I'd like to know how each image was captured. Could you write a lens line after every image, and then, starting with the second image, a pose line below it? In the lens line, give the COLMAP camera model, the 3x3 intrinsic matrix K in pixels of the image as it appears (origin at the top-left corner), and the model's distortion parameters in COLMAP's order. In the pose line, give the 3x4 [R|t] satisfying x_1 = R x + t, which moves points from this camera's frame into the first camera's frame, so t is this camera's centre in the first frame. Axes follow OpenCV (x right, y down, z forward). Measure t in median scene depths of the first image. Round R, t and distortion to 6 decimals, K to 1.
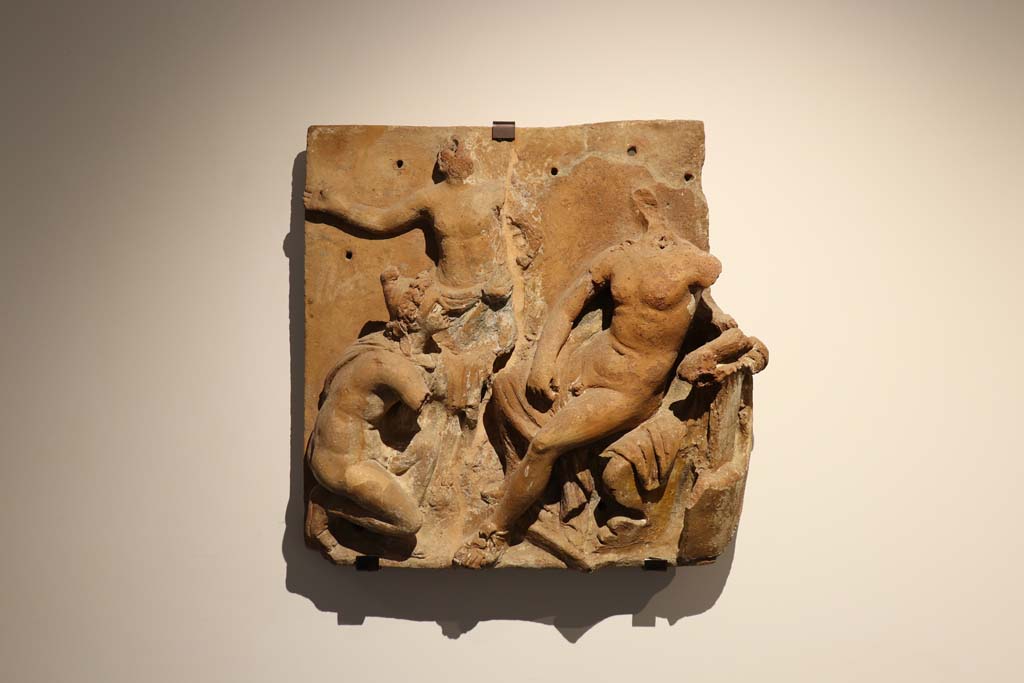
lens RADIAL K [[1202.6, 0, 512.3], [0, 1202.6, 341.4], [0, 0, 1]] dist [0.005782, 0.000000]
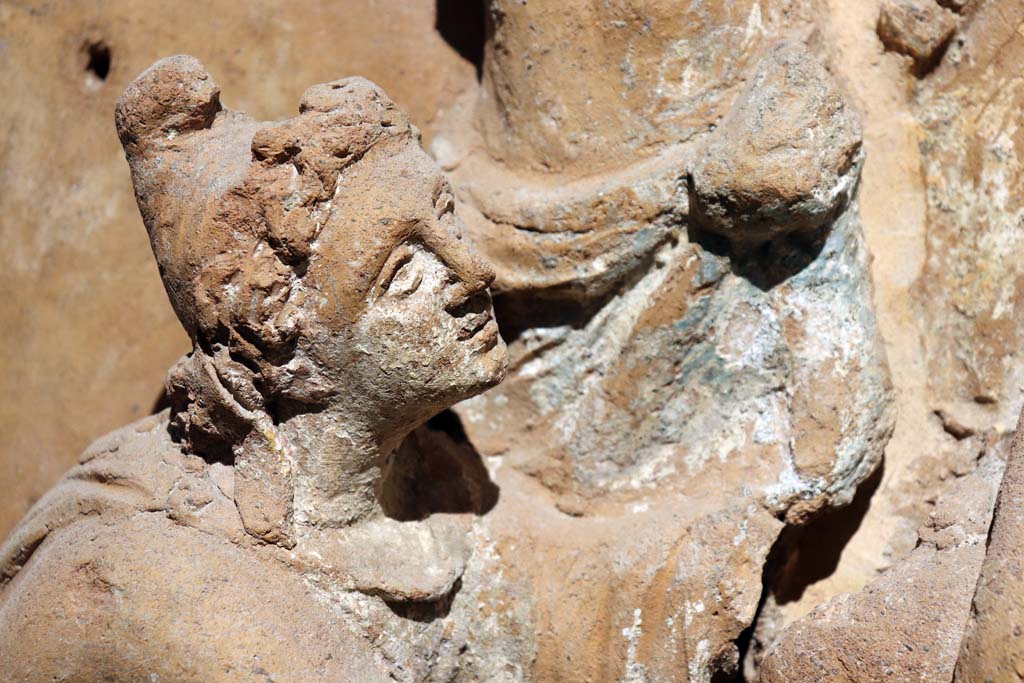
lens RADIAL K [[1812.8, 0, 509.2], [0, 1812.8, 344.5], [0, 0, 1]] dist [0.120323, 0.000000]
pose [[0.971755, -0.032317, -0.233770, 0.013235], [0.024716, 0.999069, -0.035373, -0.006984], [0.234696, 0.028596, 0.971648, 0.712708]]
